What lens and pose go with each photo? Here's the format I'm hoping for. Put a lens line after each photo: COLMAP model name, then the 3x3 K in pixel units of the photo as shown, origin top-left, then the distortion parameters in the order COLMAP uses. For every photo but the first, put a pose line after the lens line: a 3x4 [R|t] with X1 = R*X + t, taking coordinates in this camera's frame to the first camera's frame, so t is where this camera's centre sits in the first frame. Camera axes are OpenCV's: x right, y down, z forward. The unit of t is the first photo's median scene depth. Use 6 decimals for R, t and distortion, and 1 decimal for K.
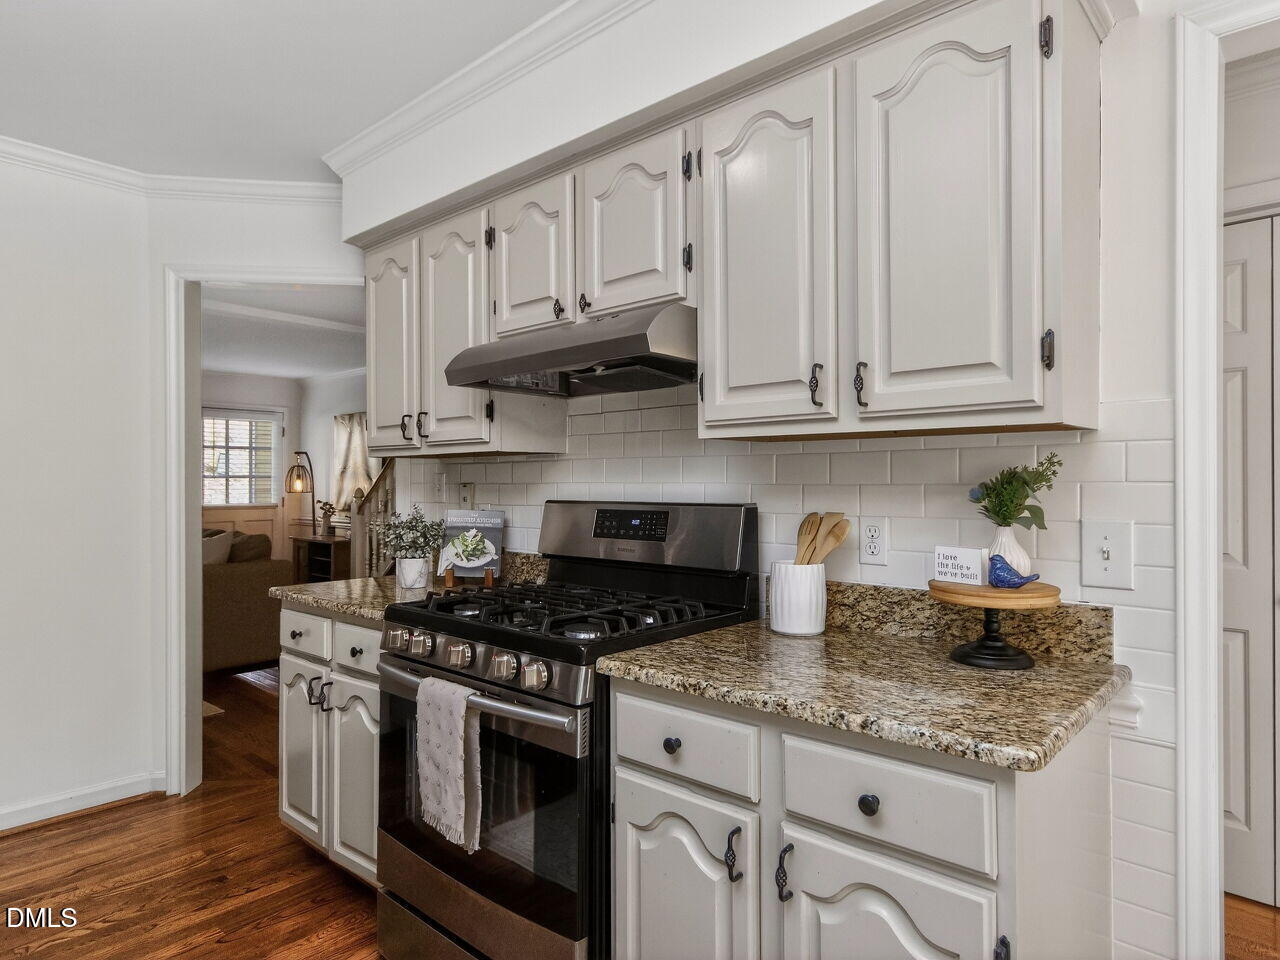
lens RADIAL K [[769.8, 0, 643.3], [0, 769.8, 484.2], [0, 0, 1]] dist [0.002081, 0.004109]
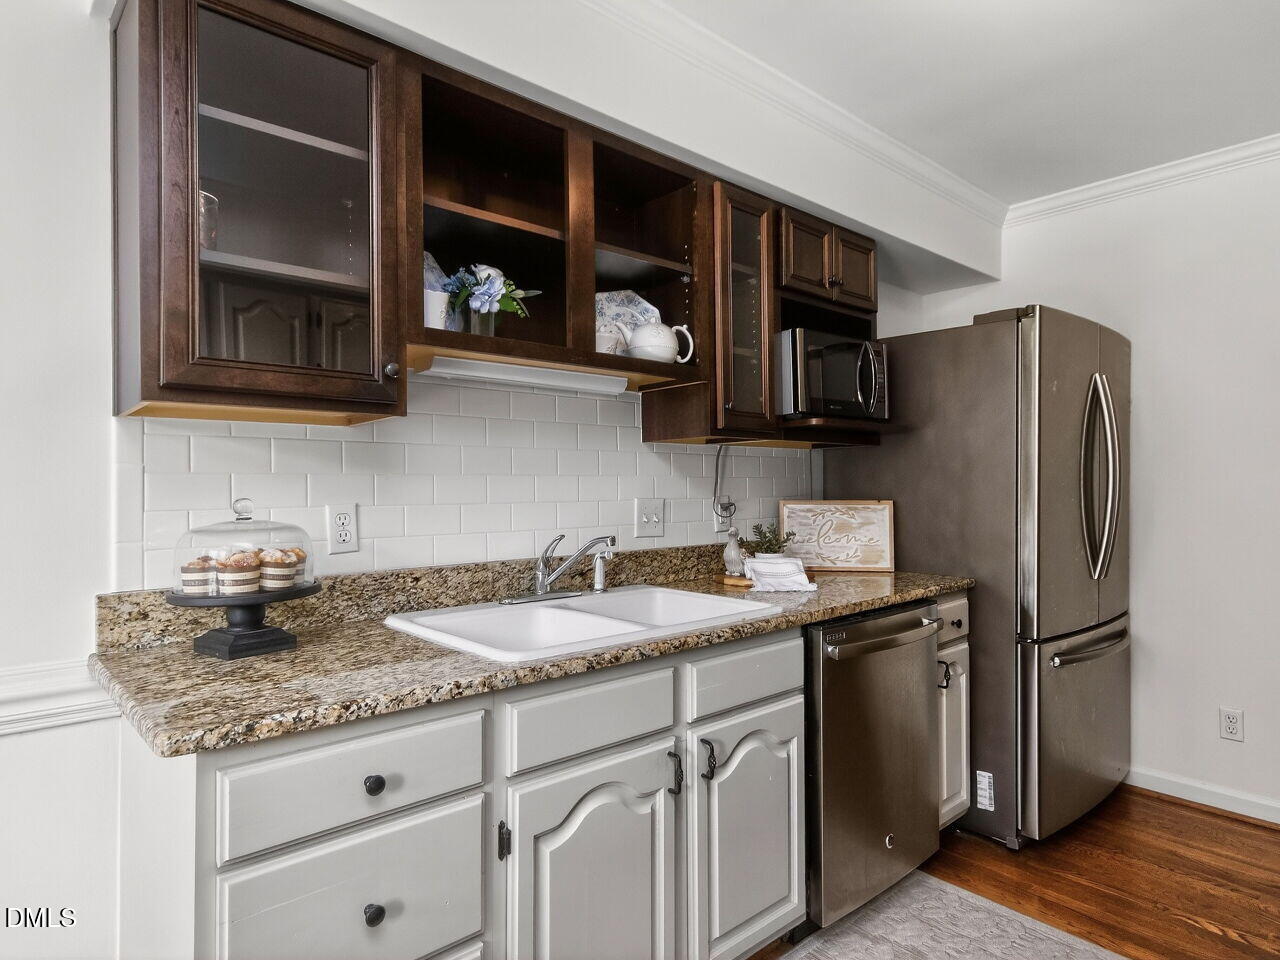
lens RADIAL K [[769.8, 0, 643.3], [0, 769.8, 484.2], [0, 0, 1]] dist [0.002081, 0.004109]
pose [[-0.127932, 0.002533, -0.991780, 0.327834], [-0.001648, 0.999995, 0.002767, 0.003889], [0.991782, 0.001988, -0.127927, 0.365325]]
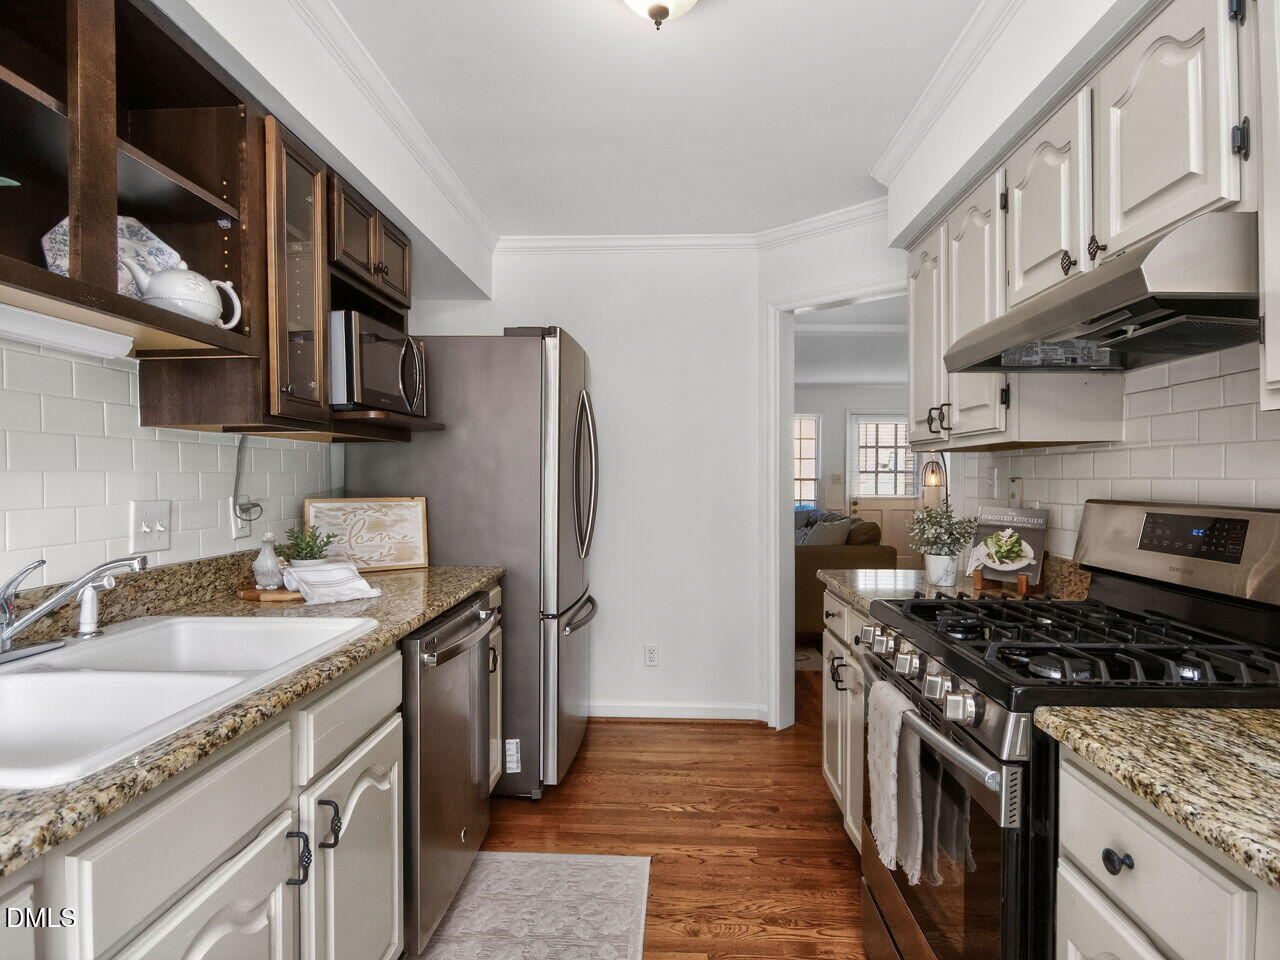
lens RADIAL K [[686.5, 0, 640.0], [0, 686.5, 480.0], [0, 0, 1]] dist [-0.002224, -0.002753]
pose [[0.633022, 0.006011, -0.774111, 0.144487], [-0.004237, 0.999982, 0.004301, -0.000601], [0.774122, 0.000557, 0.633036, 0.173833]]
